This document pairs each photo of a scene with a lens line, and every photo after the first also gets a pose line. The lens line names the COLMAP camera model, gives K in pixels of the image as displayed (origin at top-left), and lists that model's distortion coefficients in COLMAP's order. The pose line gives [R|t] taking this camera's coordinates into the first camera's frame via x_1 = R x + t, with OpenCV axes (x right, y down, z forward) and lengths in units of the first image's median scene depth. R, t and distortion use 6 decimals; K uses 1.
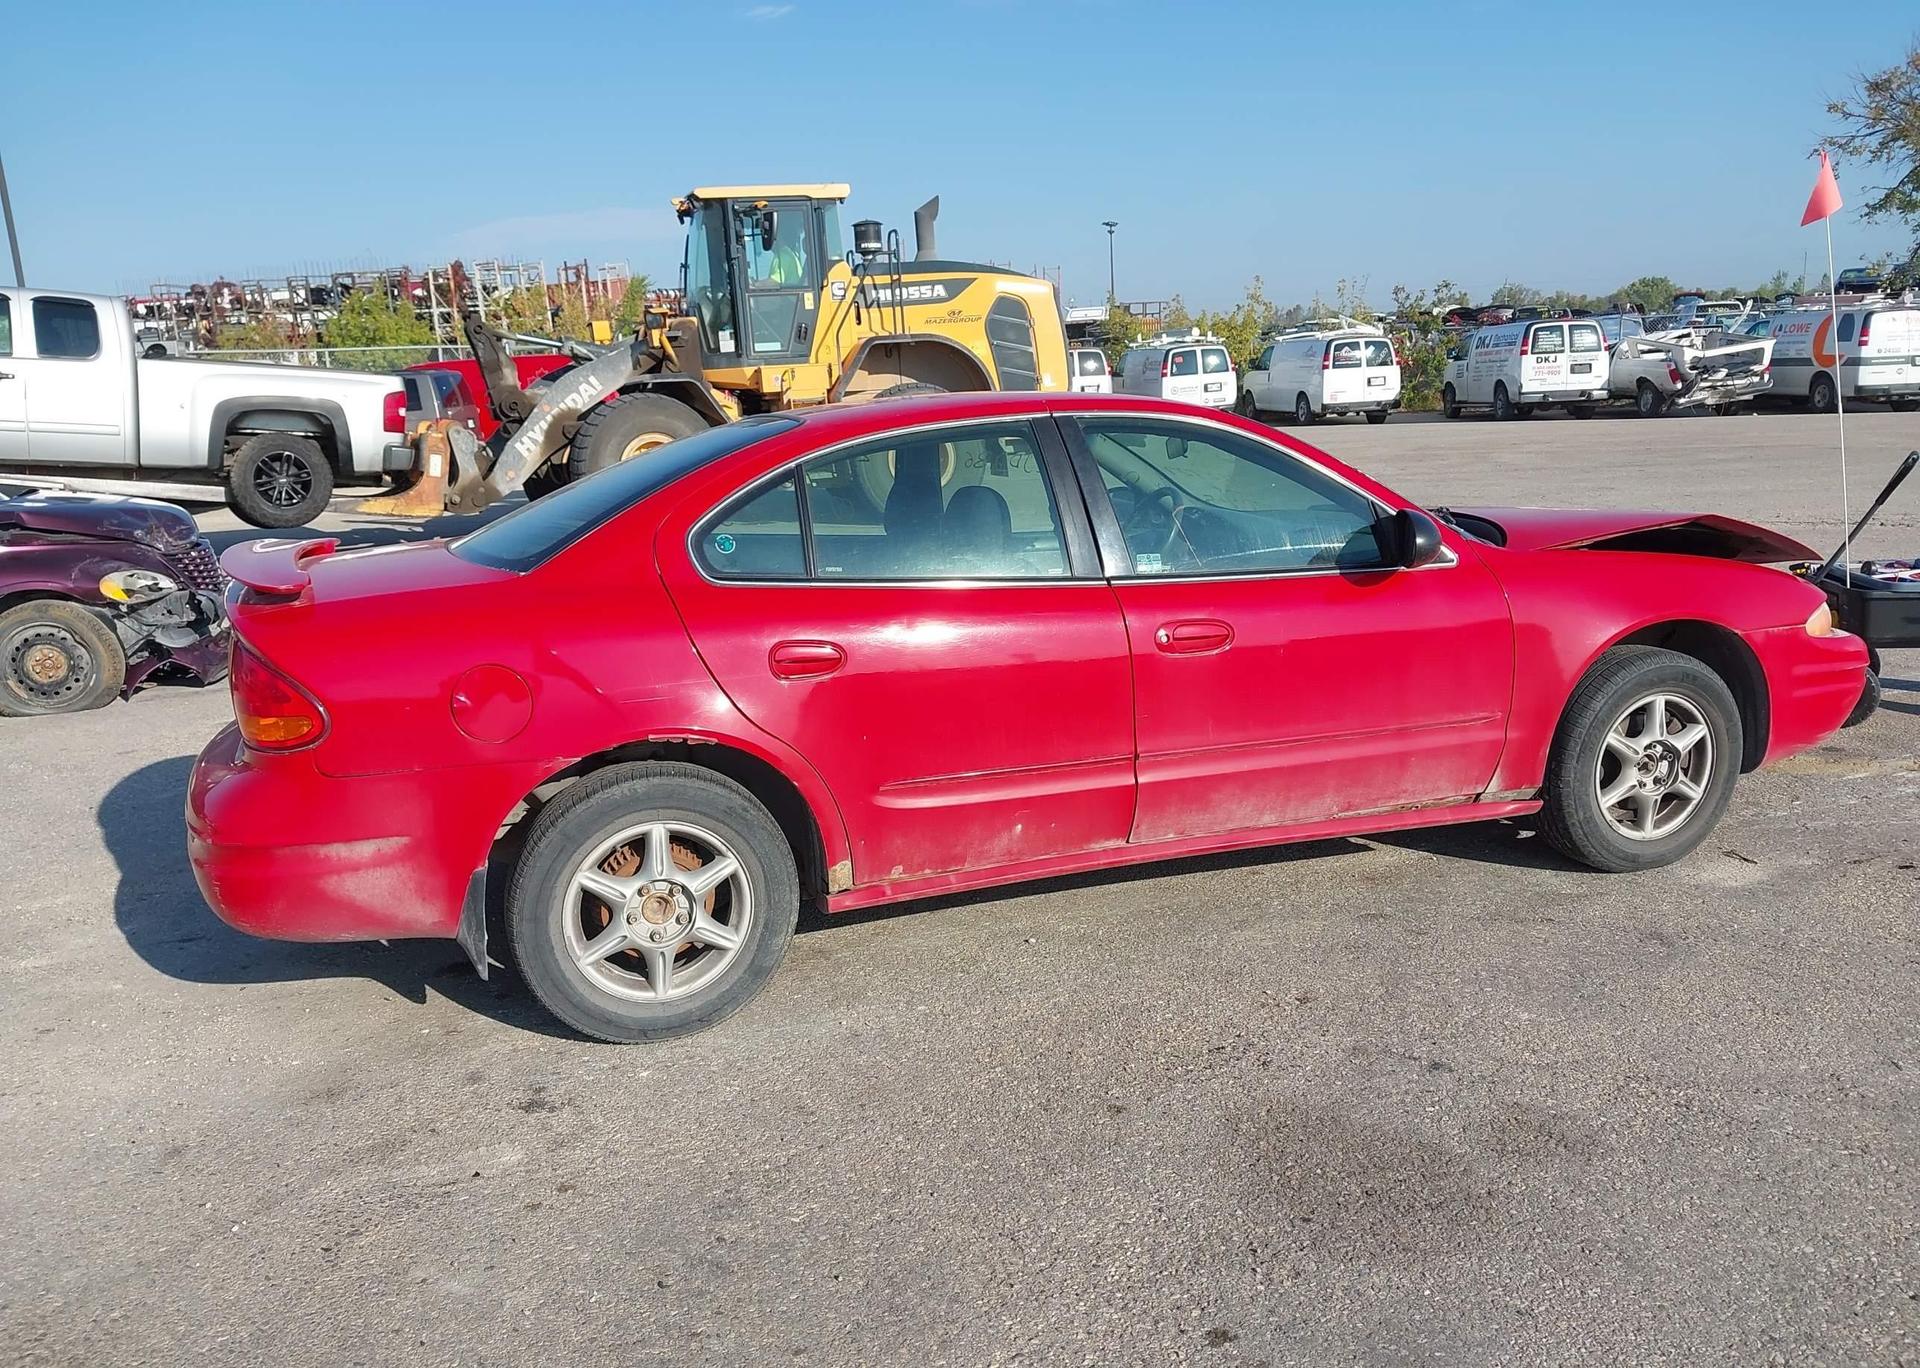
lens RADIAL K [[1525.1, 0, 946.6], [0, 1525.1, 703.8], [0, 0, 1]] dist [0.031100, -0.048939]
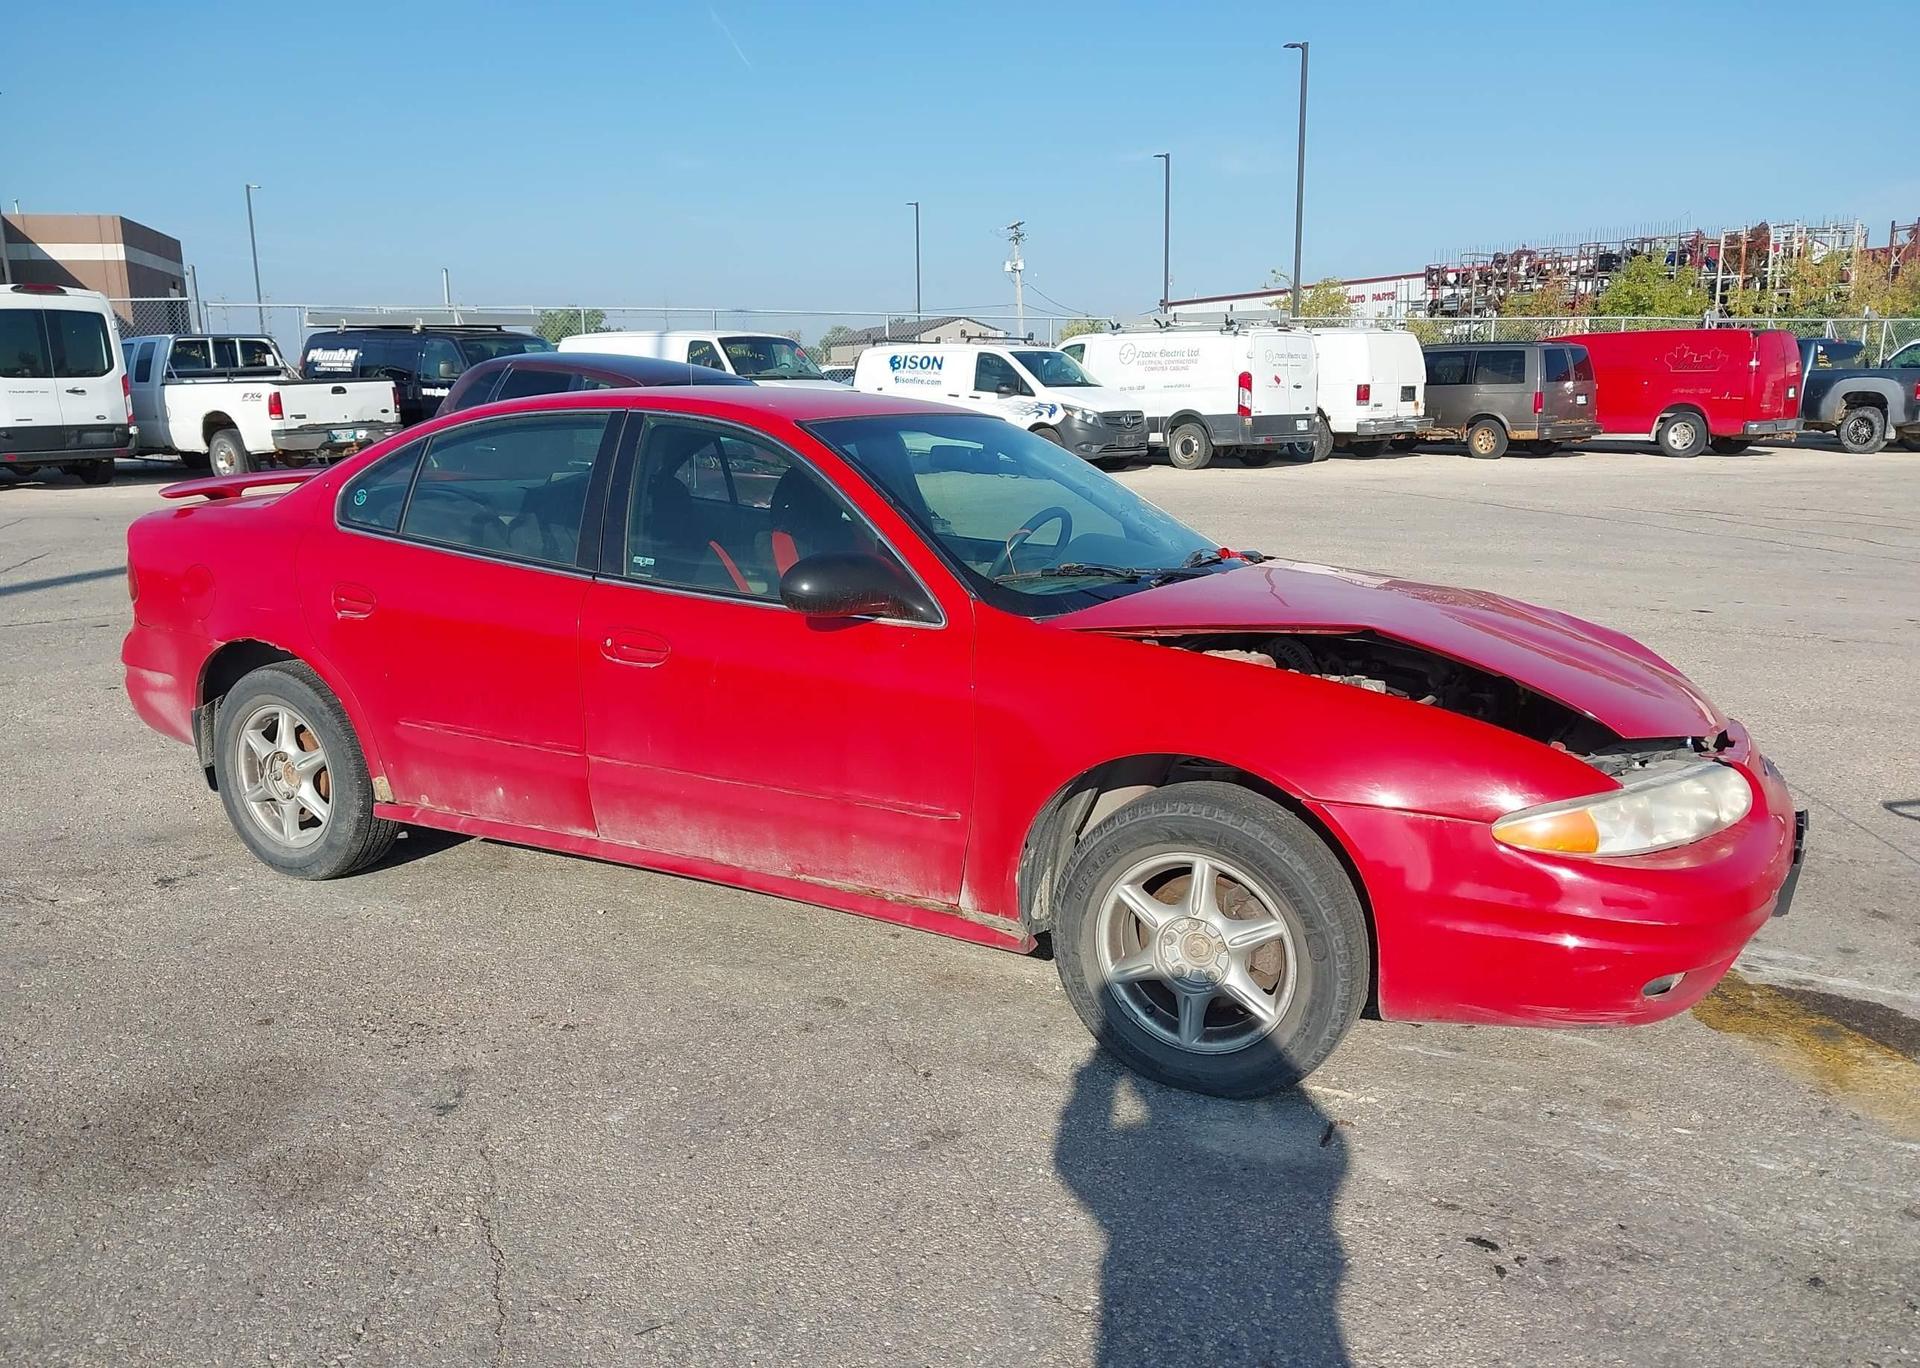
lens RADIAL K [[1525.1, 0, 943.1], [0, 1525.1, 687.0], [0, 0, 1]] dist [0.031100, -0.048939]
pose [[0.658878, 0.190654, -0.727689, 0.153062], [-0.182237, 0.978989, 0.091489, -0.021771], [0.729842, 0.072332, 0.679778, 0.071955]]
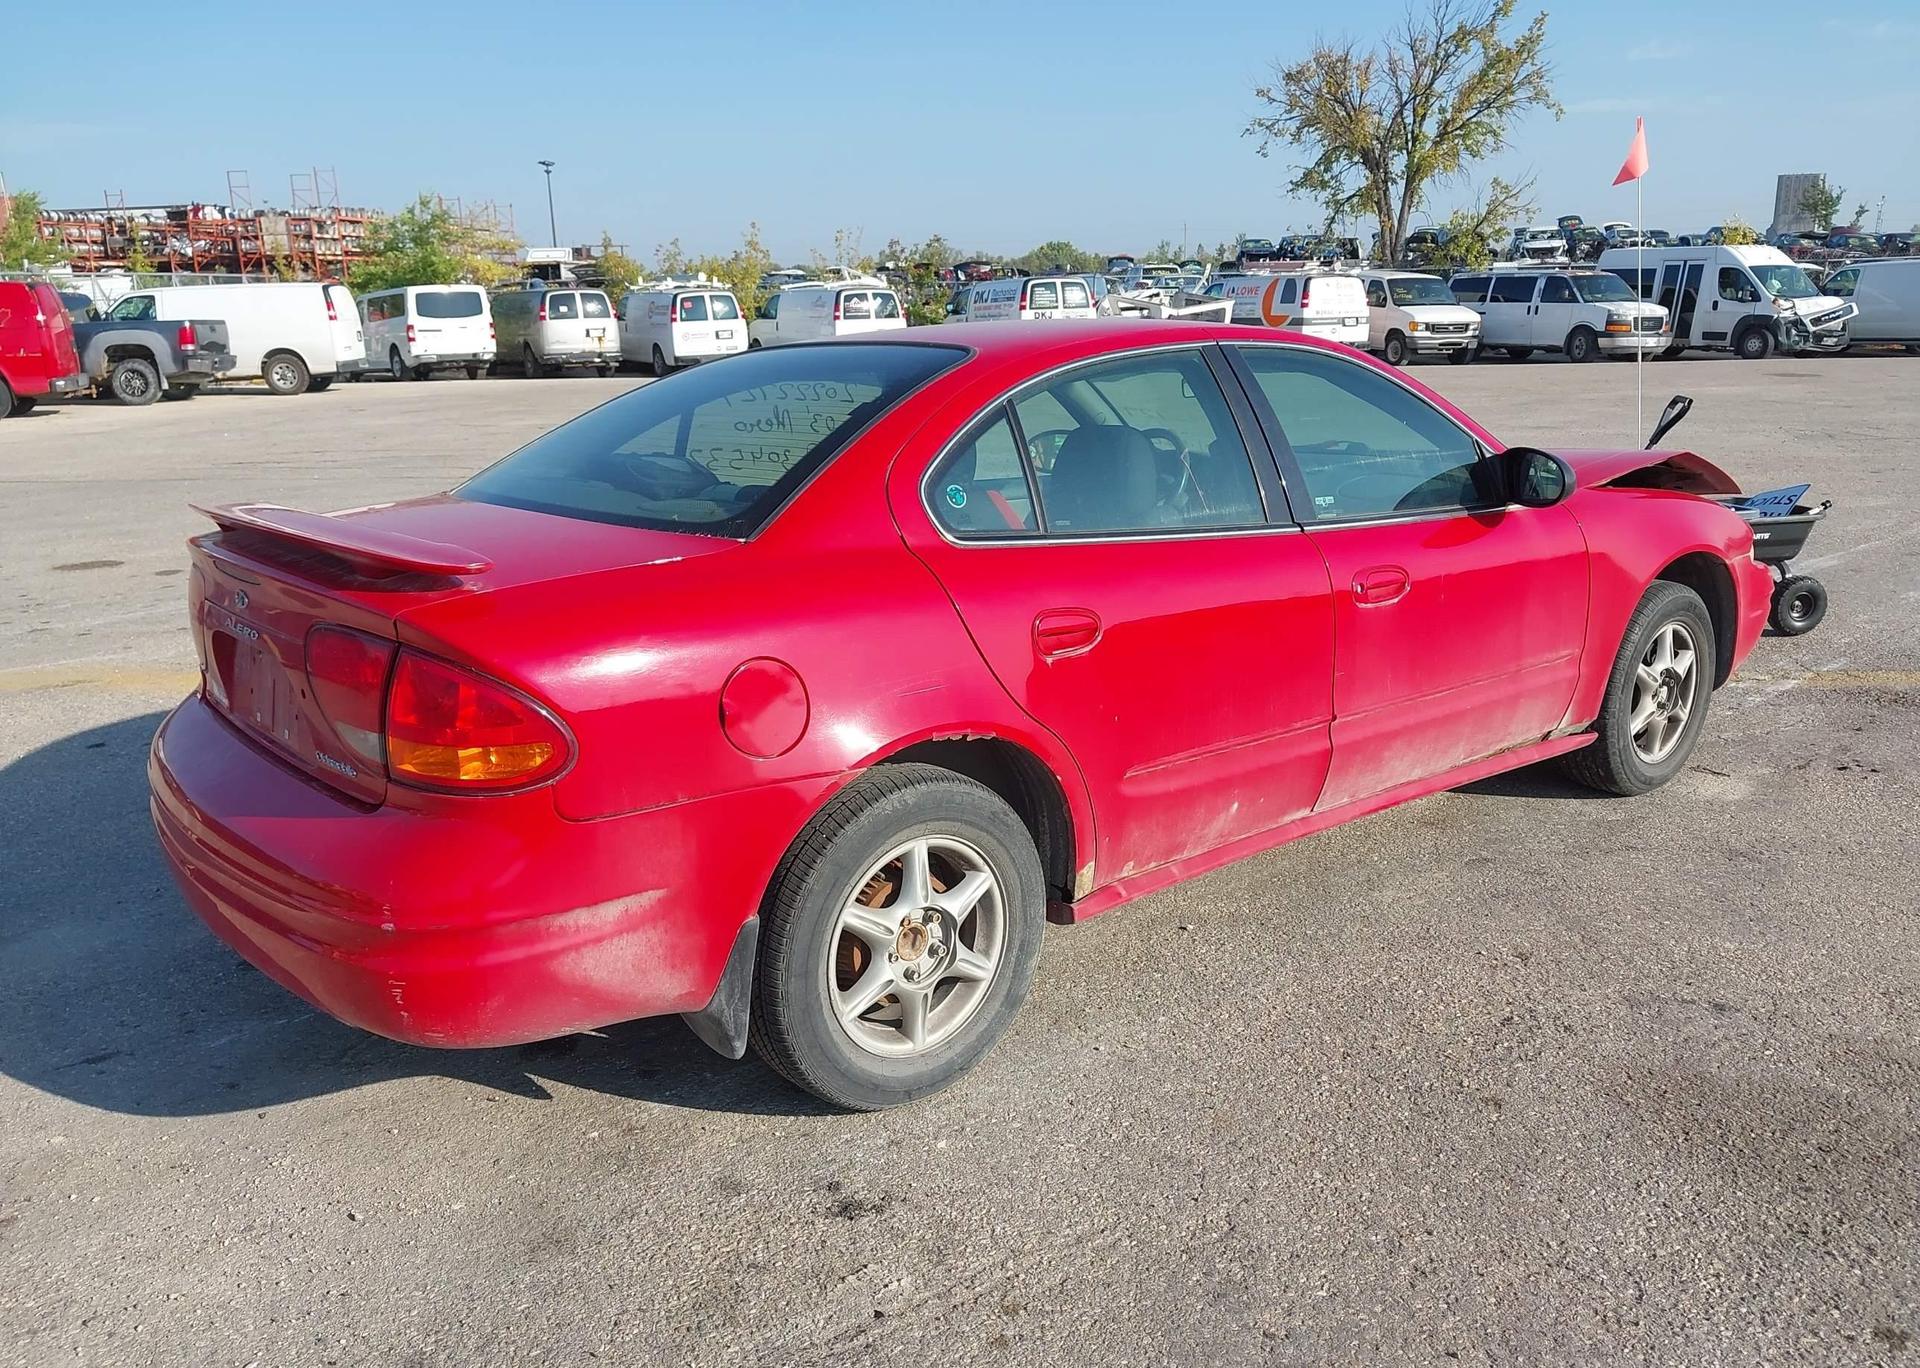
lens RADIAL K [[1525.1, 0, 937.9], [0, 1525.1, 686.8], [0, 0, 1]] dist [0.031100, -0.048939]
pose [[0.936533, -0.061802, 0.345090, -0.062803], [0.054519, 0.998038, 0.030779, -0.003902], [-0.346315, -0.010012, 0.938065, 0.031263]]
